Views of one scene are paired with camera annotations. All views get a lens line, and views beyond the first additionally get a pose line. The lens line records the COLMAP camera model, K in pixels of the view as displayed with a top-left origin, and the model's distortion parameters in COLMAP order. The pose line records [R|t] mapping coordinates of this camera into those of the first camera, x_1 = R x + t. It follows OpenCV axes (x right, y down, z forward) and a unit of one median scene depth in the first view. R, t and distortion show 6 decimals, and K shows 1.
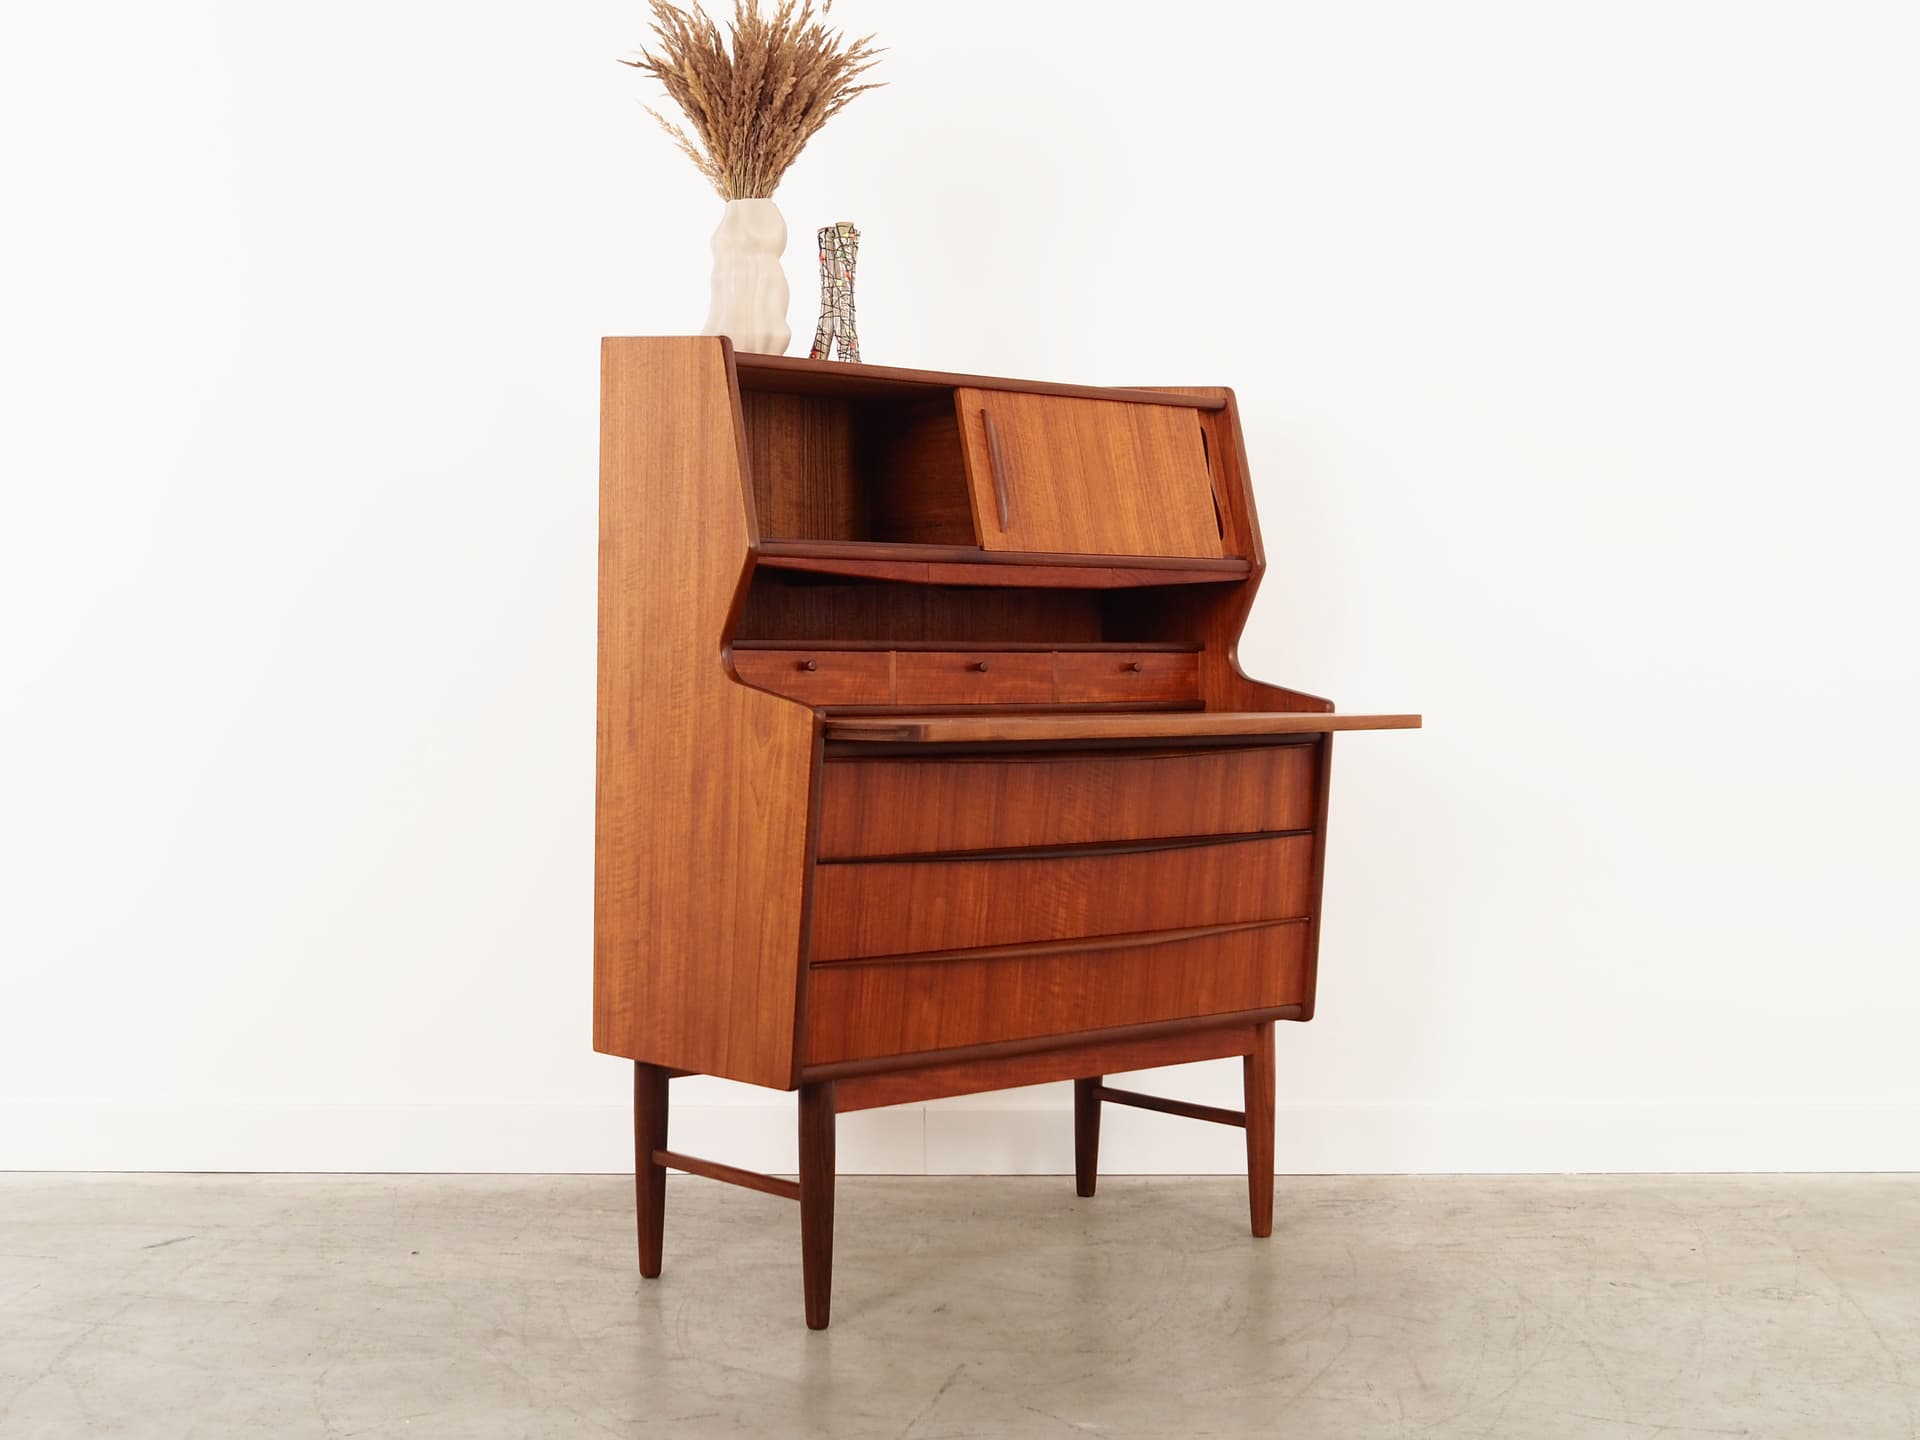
lens RADIAL K [[2644.3, 0, 954.4], [0, 2644.3, 724.6], [0, 0, 1]] dist [-0.068469, 0.000000]
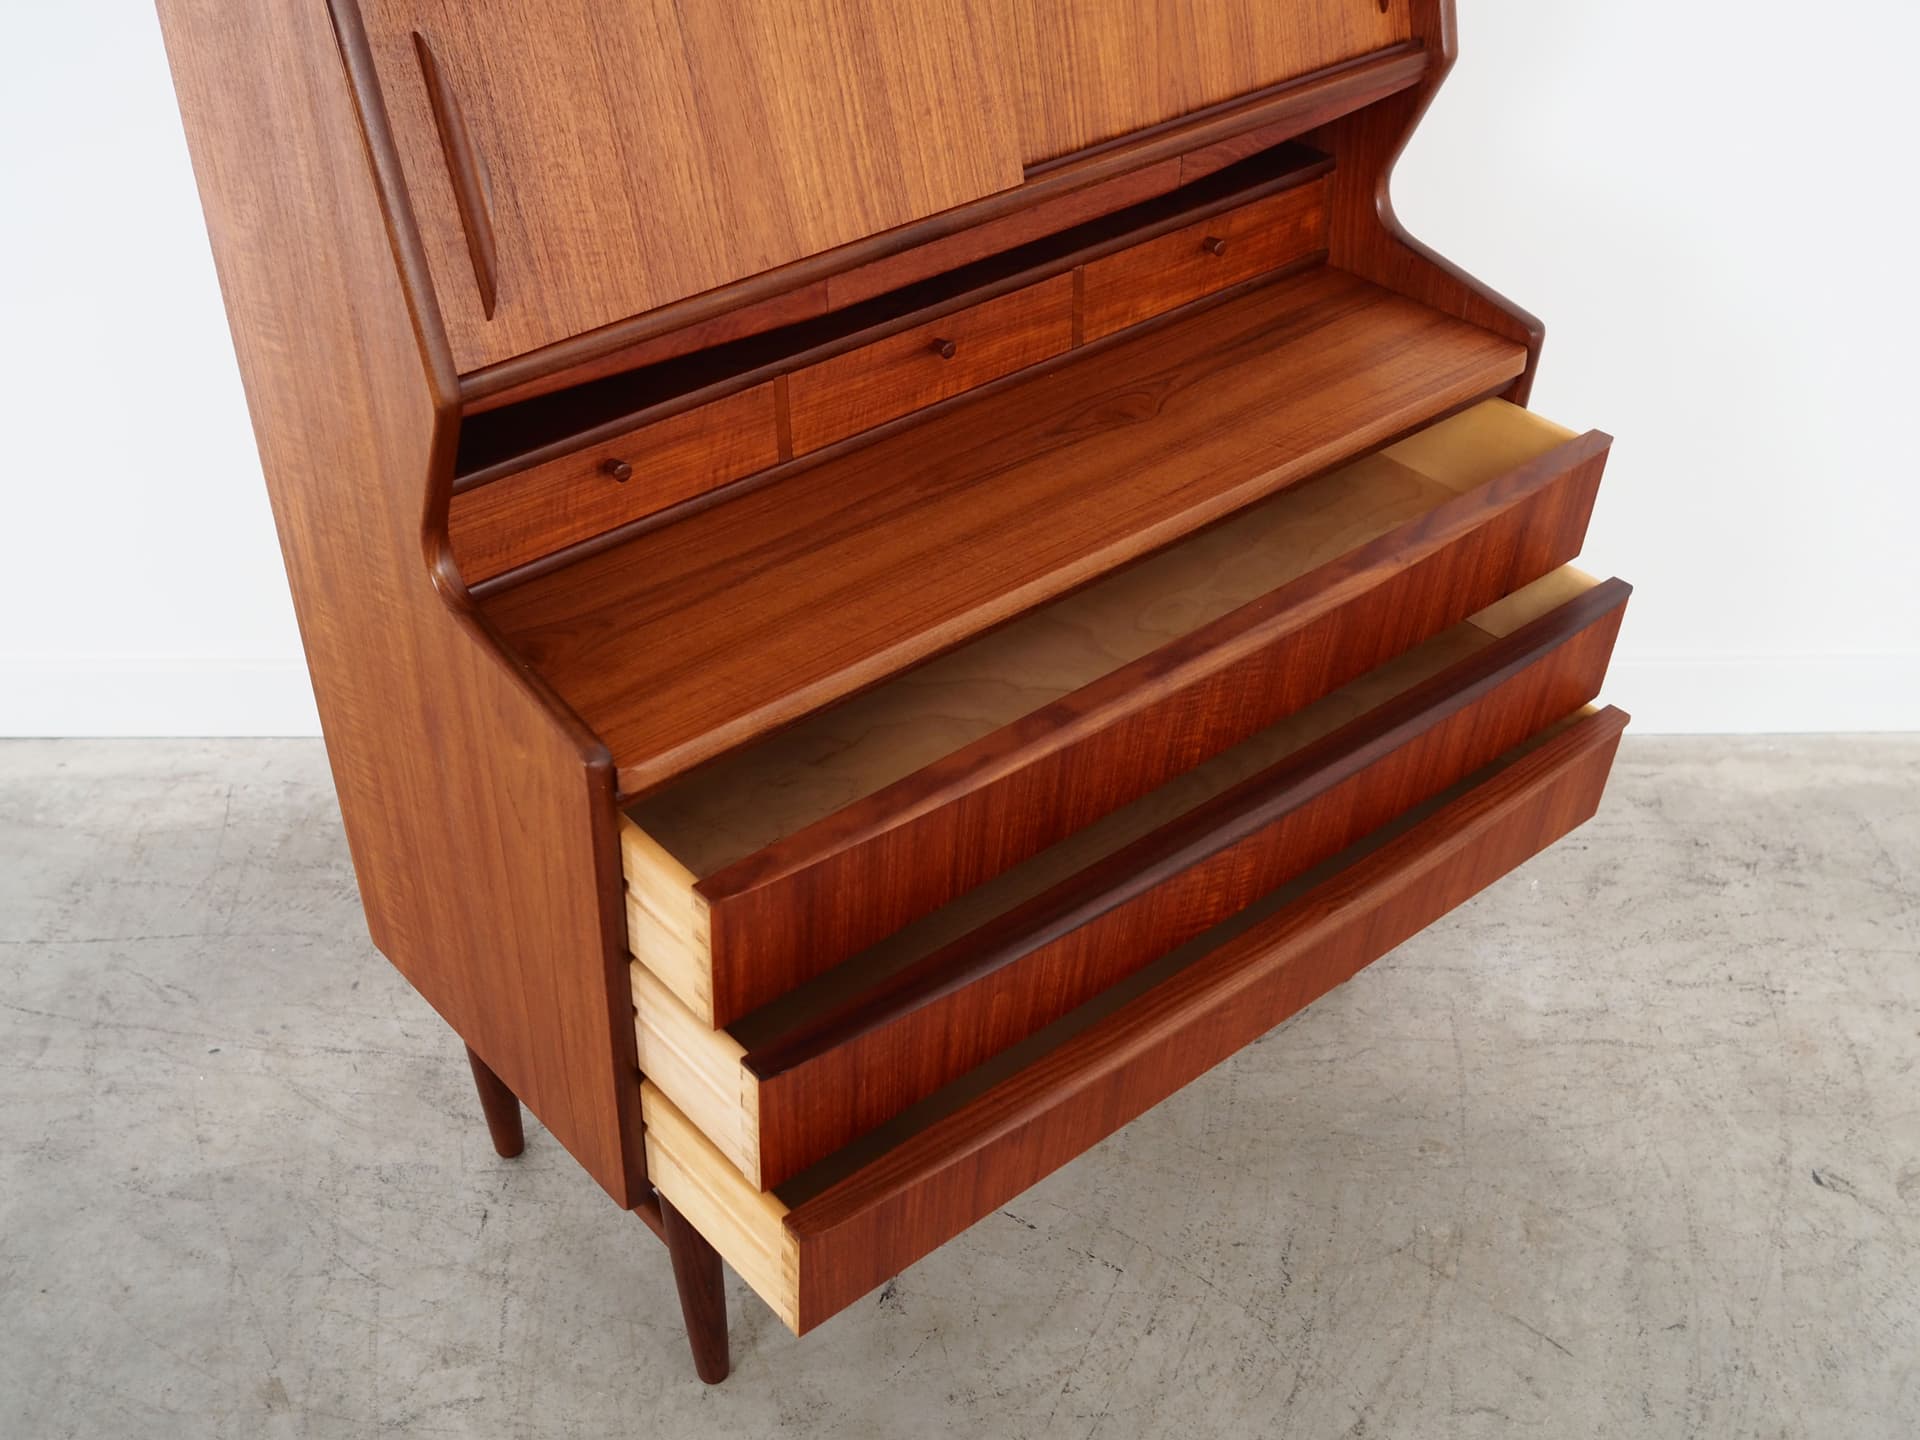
lens RADIAL K [[2088.4, 0, 966.5], [0, 2088.4, 803.8], [0, 0, 1]] dist [-0.025684, 0.000000]
pose [[0.999150, 0.014197, -0.038713, 0.033417], [0.011890, 0.799769, 0.600191, -0.212049], [0.039482, -0.600140, 0.798920, 0.568100]]
